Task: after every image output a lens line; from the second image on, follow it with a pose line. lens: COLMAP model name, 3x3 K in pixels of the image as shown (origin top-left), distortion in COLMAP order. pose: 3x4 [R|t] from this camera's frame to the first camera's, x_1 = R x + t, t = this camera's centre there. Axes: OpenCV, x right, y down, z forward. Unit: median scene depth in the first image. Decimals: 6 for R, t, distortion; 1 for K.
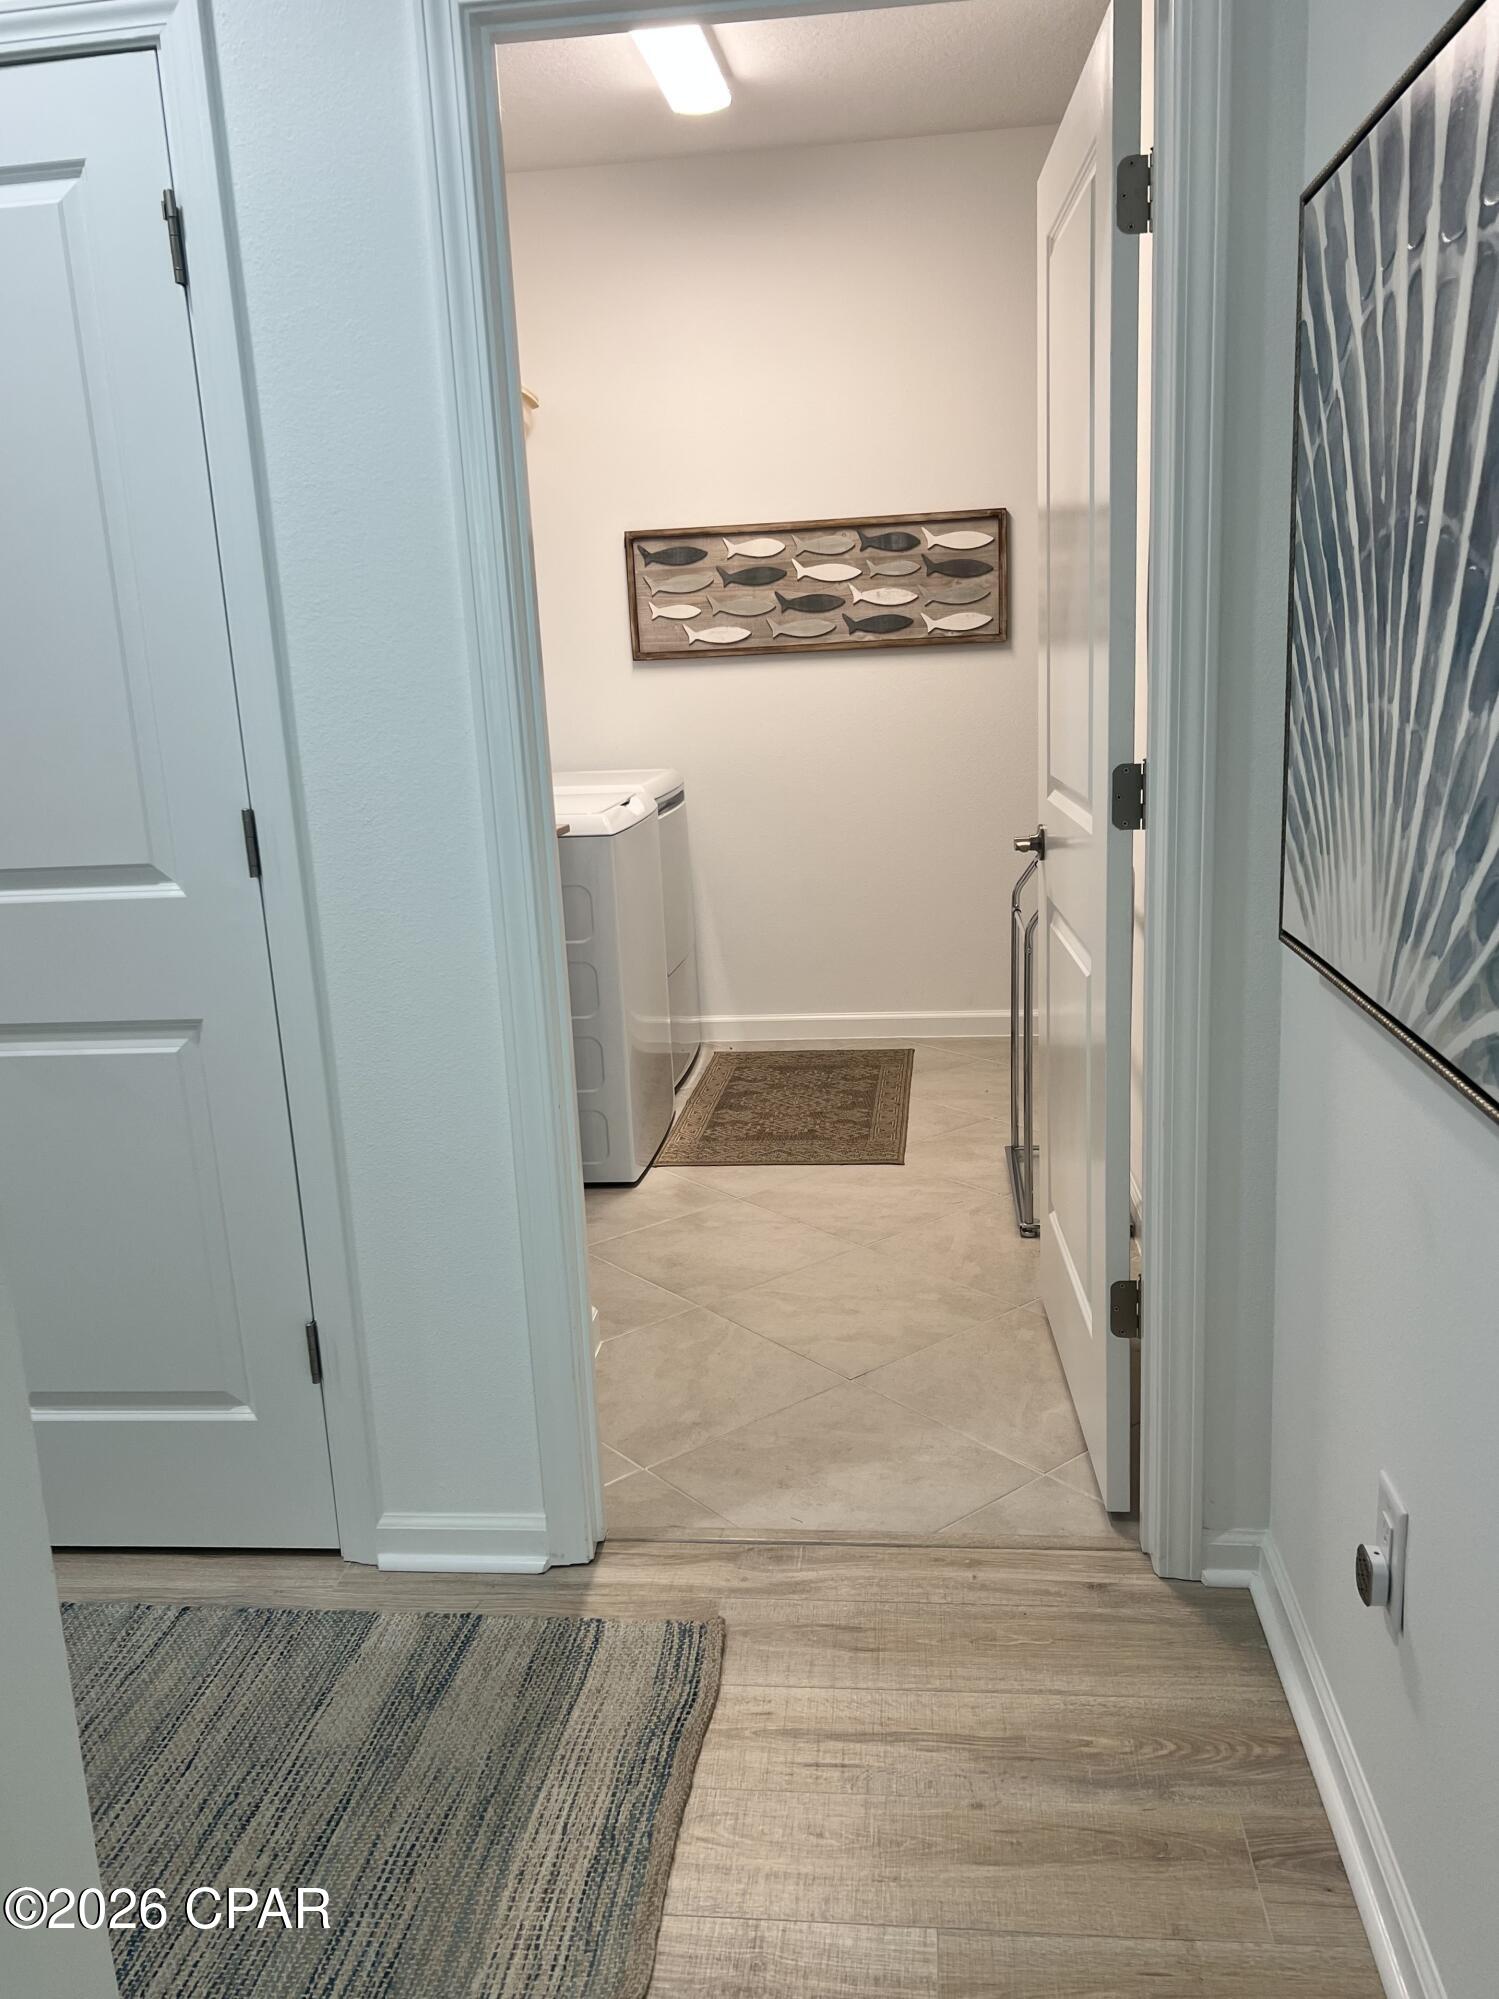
lens RADIAL K [[1502.4, 0, 754.4], [0, 1502.4, 996.9], [0, 0, 1]] dist [0.054723, -0.067153]
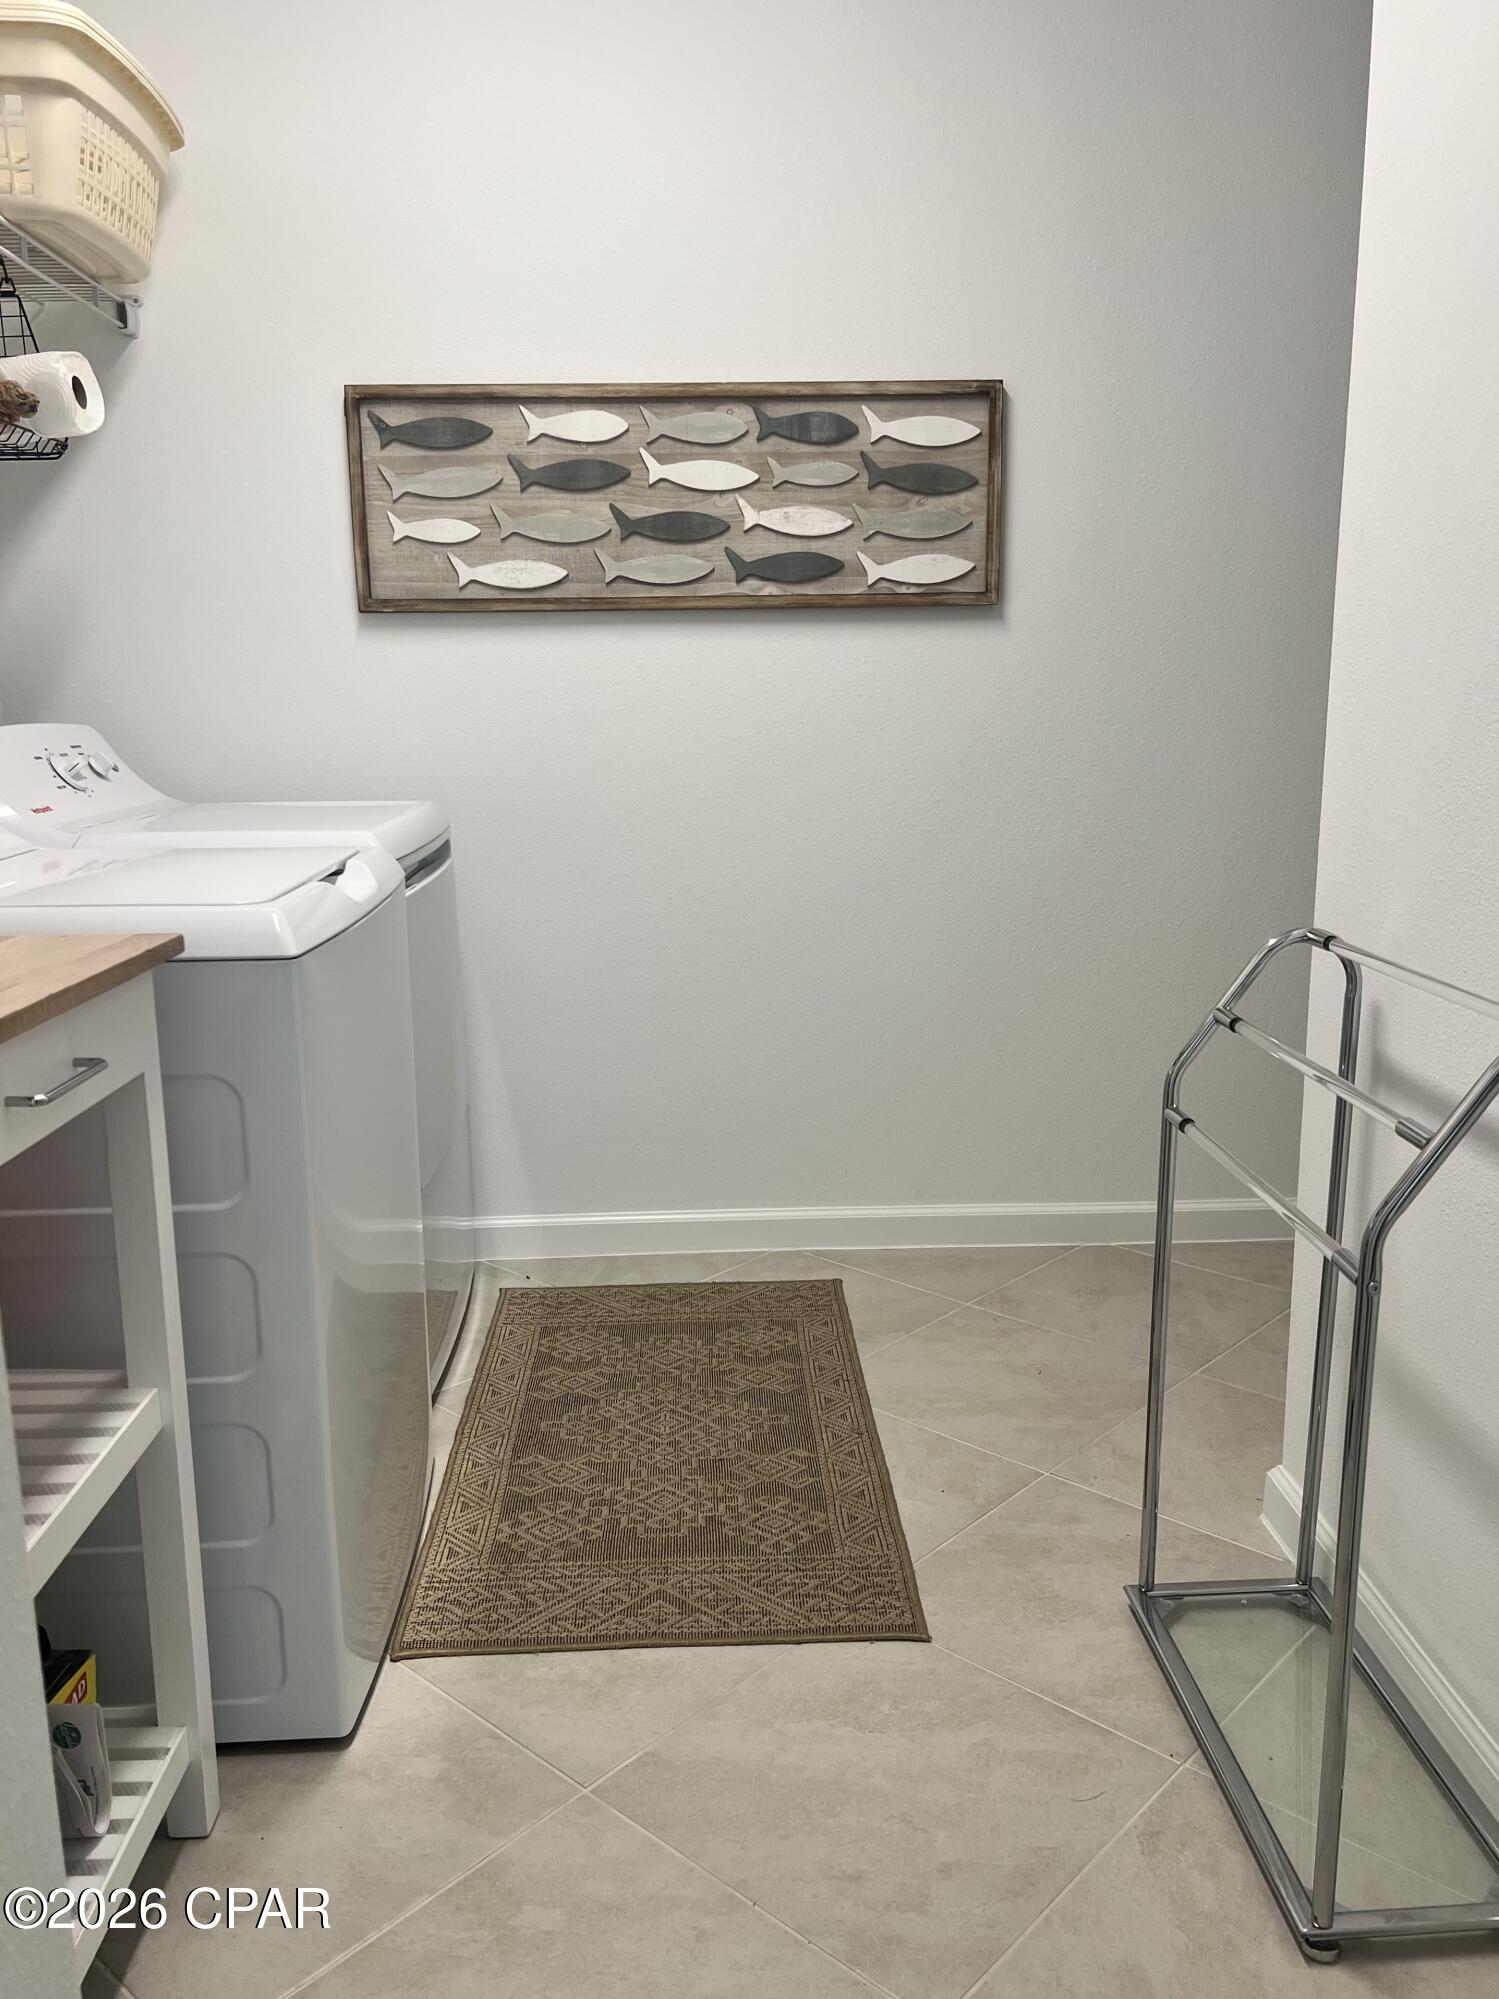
lens RADIAL K [[1502.4, 0, 746.5], [0, 1502.4, 998.1], [0, 0, 1]] dist [0.054723, -0.067153]
pose [[0.986539, 0.003371, 0.163491, -0.029517], [0.000266, 0.999753, -0.022222, -0.065223], [-0.163526, 0.021966, 0.986294, 0.424000]]
